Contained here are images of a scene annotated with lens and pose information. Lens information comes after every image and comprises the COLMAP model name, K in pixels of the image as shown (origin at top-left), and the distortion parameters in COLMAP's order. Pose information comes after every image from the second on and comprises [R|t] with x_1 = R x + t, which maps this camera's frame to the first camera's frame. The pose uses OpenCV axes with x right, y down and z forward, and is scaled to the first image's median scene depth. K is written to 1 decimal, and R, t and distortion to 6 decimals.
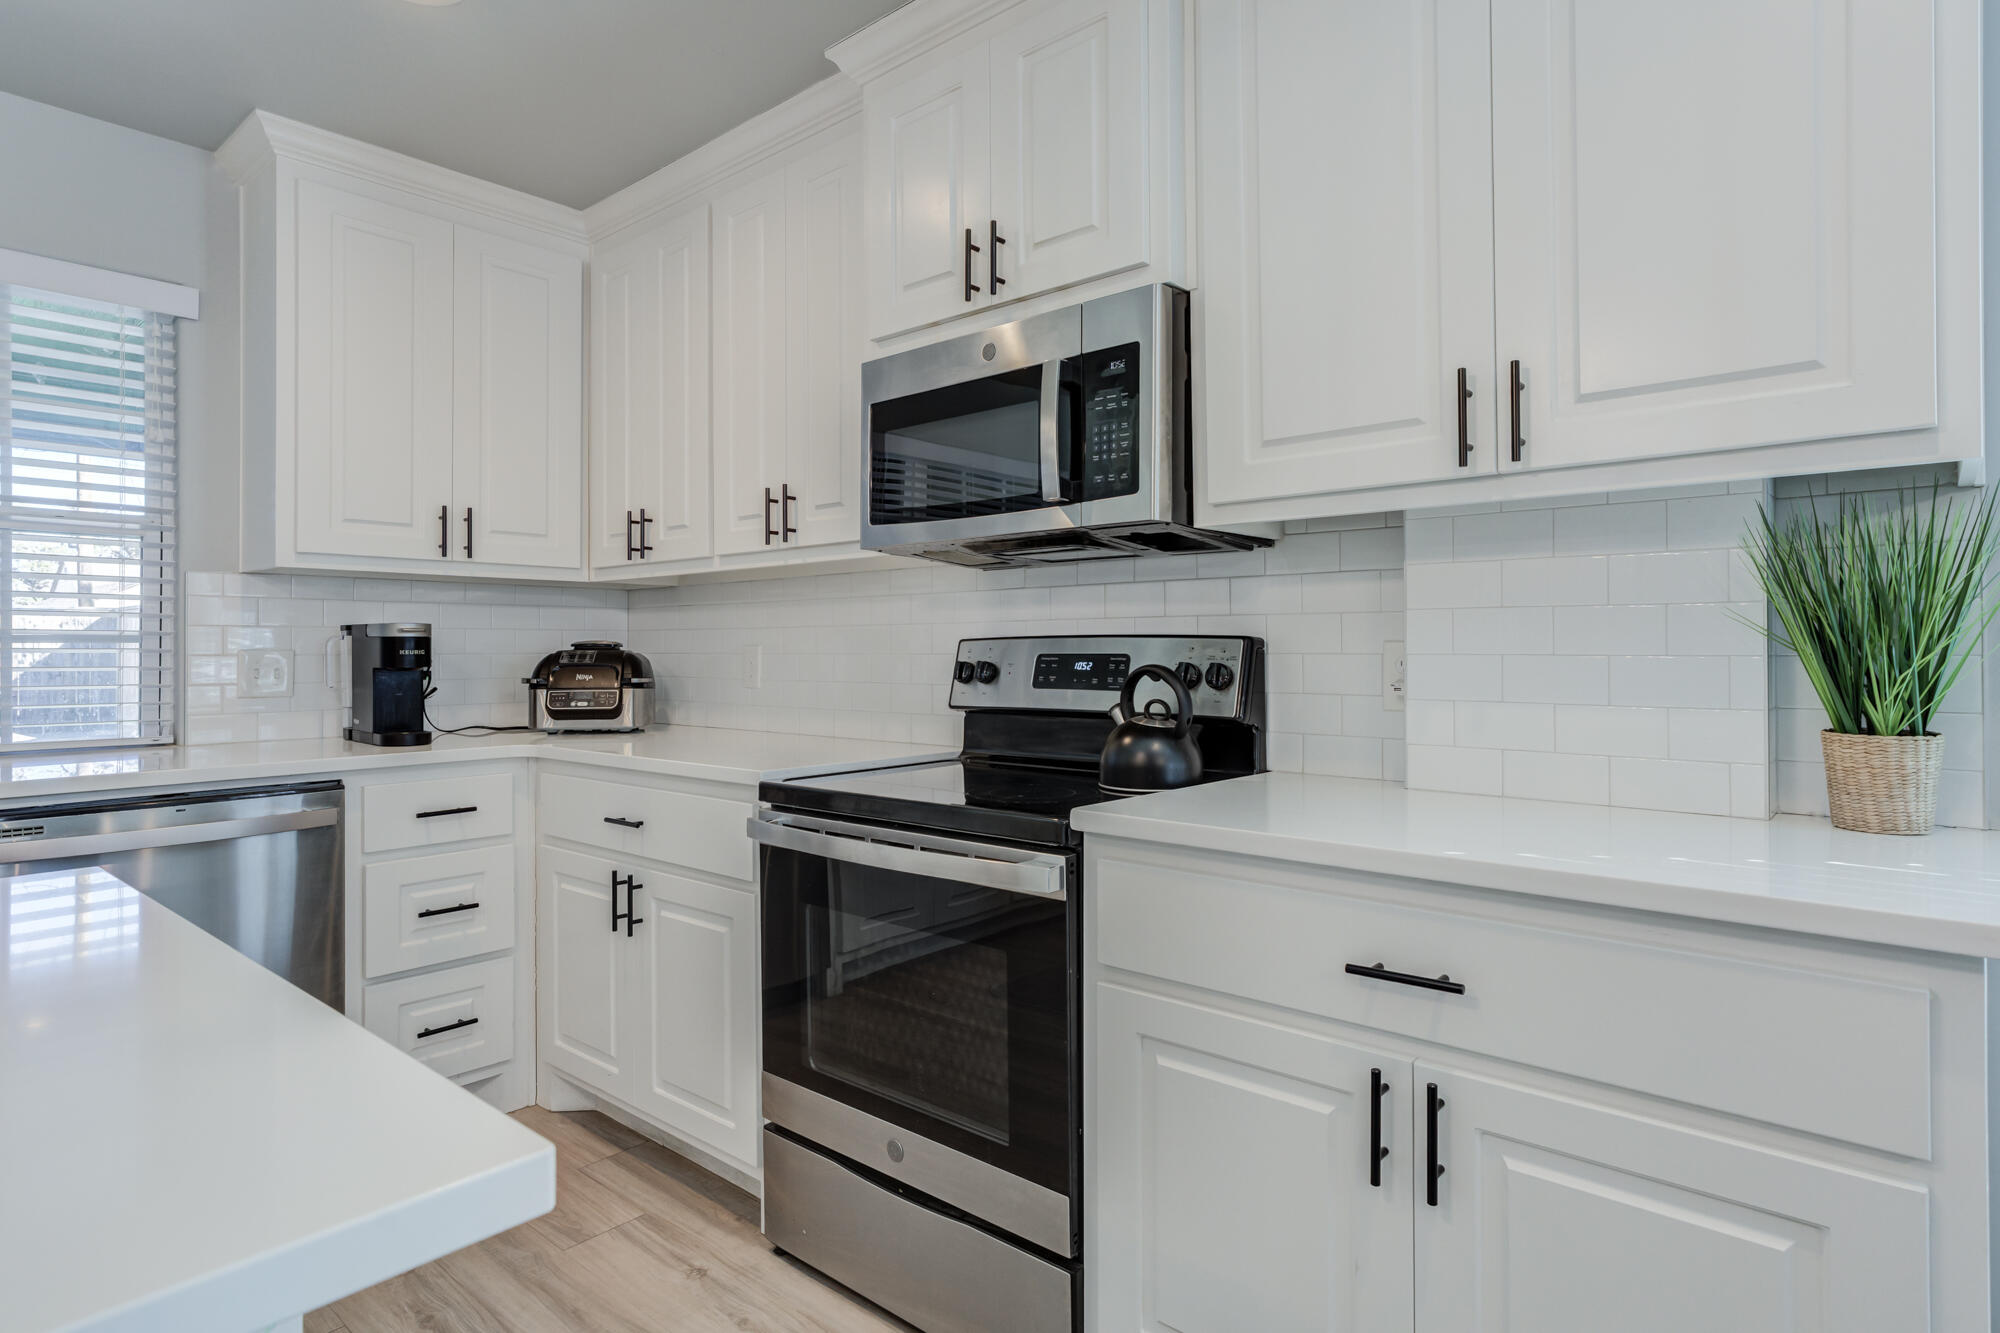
lens RADIAL K [[1067.1, 0, 1001.5], [0, 1067.1, 656.3], [0, 0, 1]] dist [-0.001973, 0.008105]
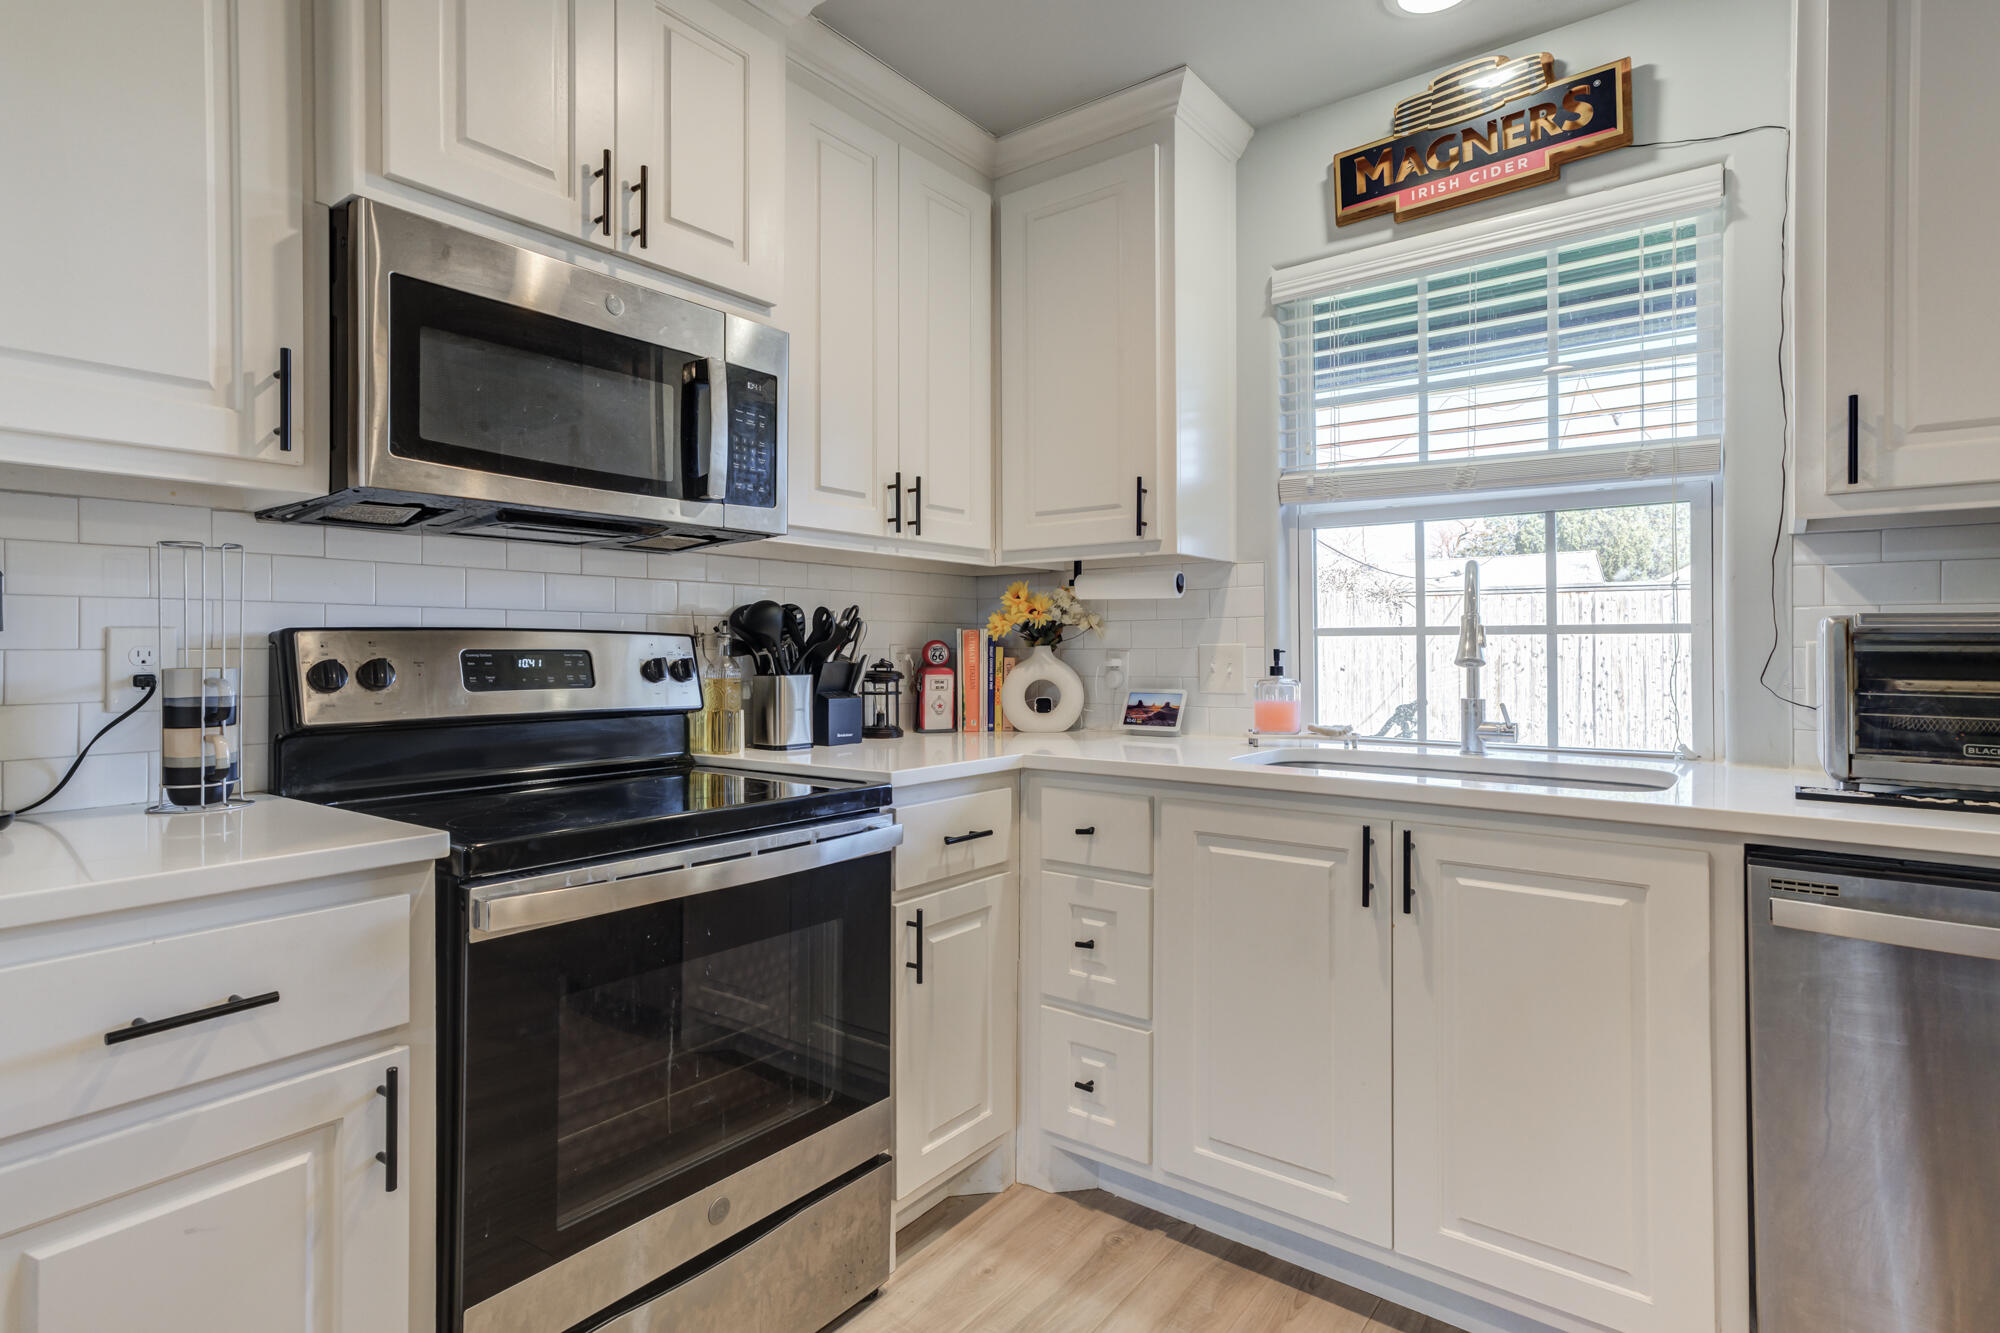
lens RADIAL K [[1010.1, 0, 998.4], [0, 1010.1, 636.5], [0, 0, 1]] dist [0.004595, 0.006250]
pose [[-0.044745, 0.014666, 0.998891, -0.781652], [0.004383, 0.999885, -0.014485, 0.001056], [-0.998989, 0.003730, -0.044804, 0.657953]]
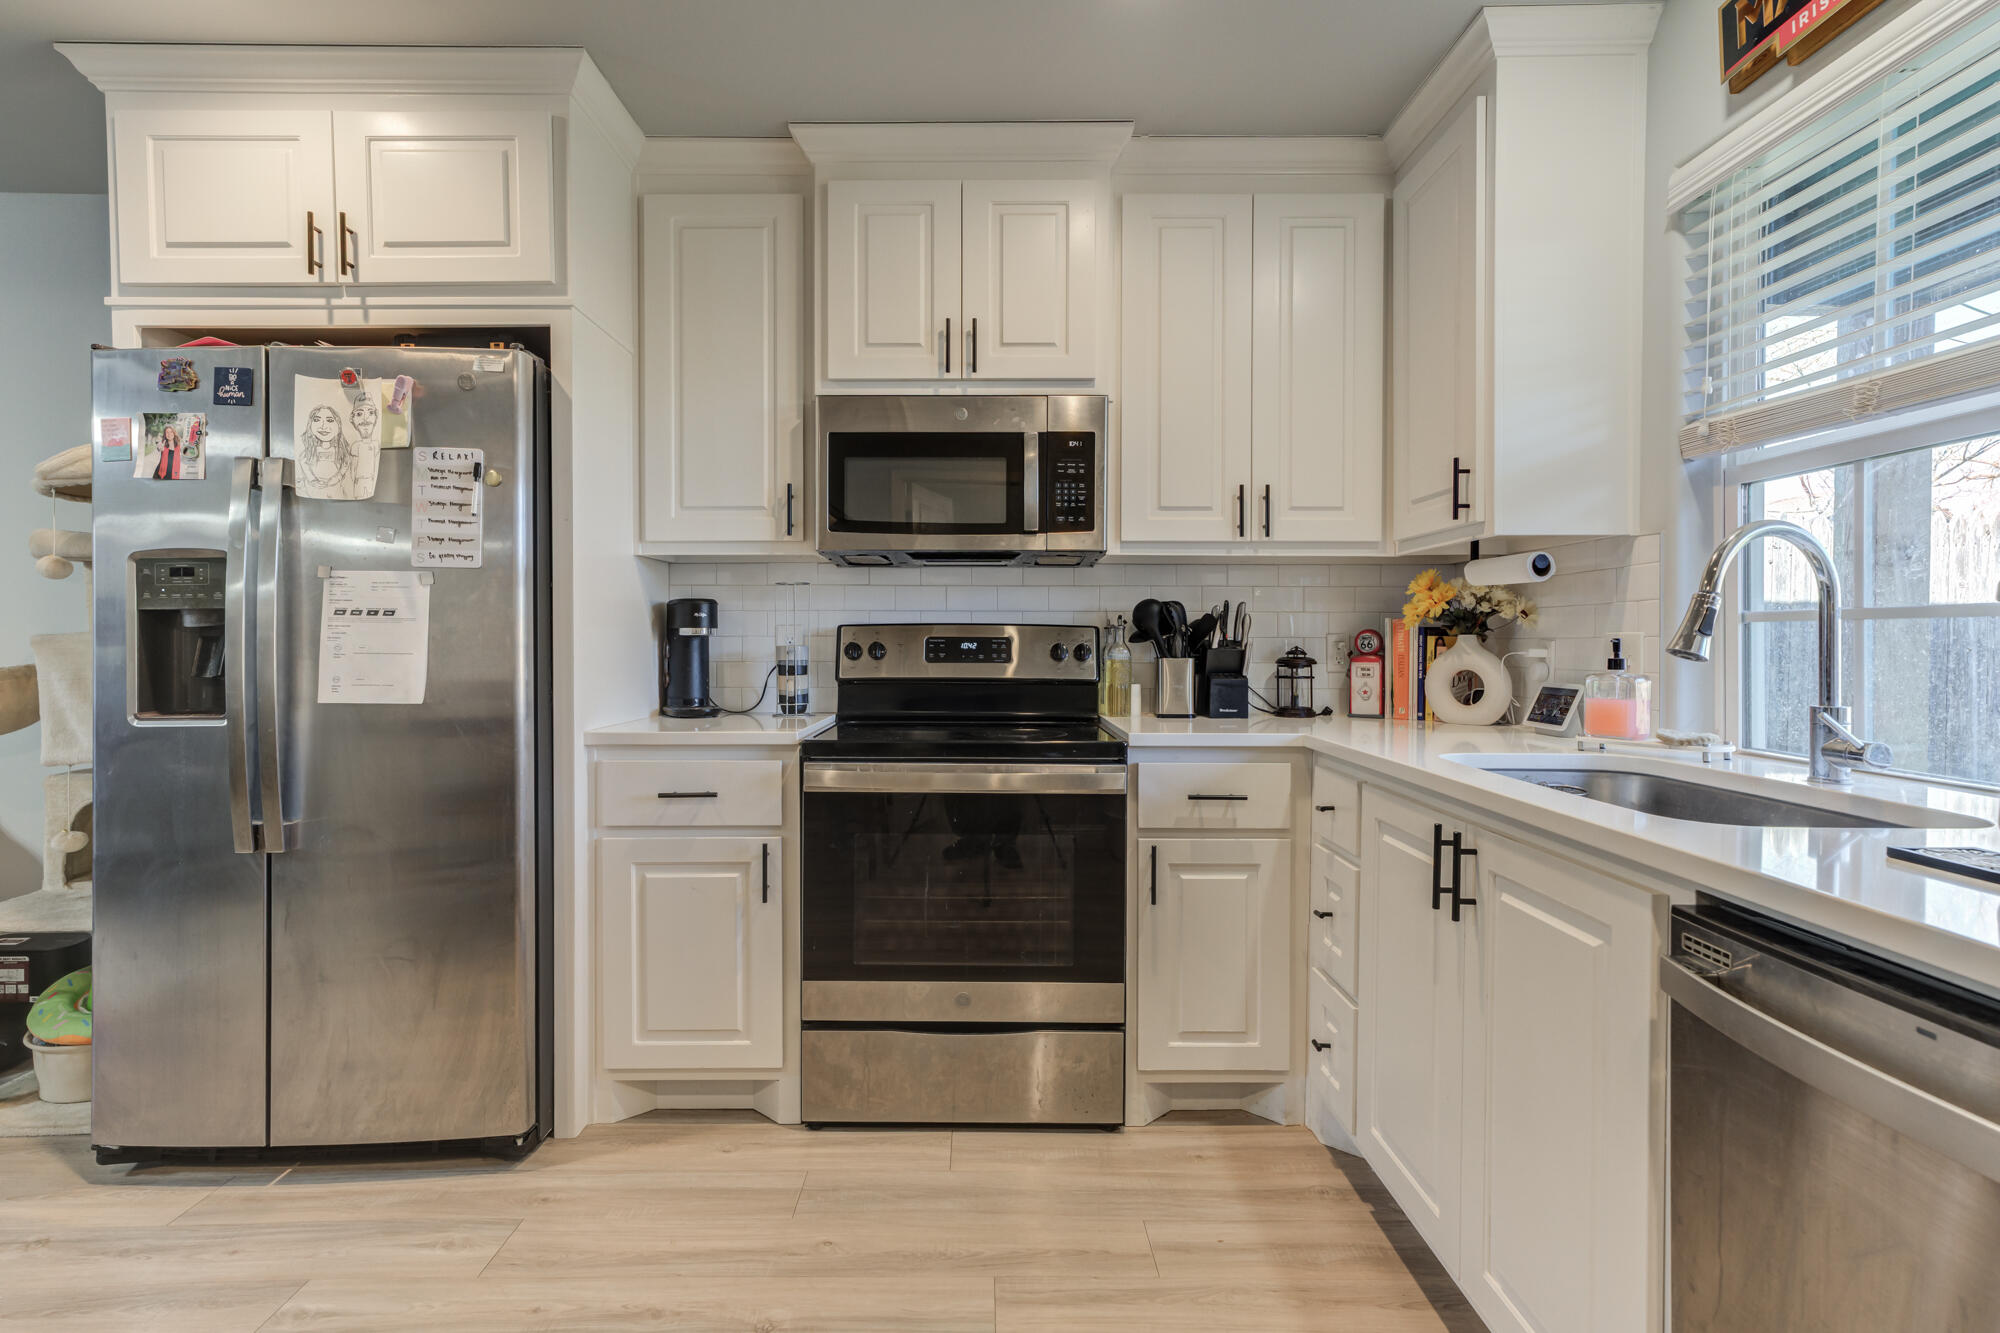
lens RADIAL K [[1010.1, 0, 999.8], [0, 1010.1, 640.3], [0, 0, 1]] dist [0.004595, 0.006250]
pose [[0.764035, 0.002695, 0.645169, -0.735106], [-0.001727, 0.999996, -0.002132, 0.004864], [-0.645172, 0.000515, 0.764037, -0.014578]]
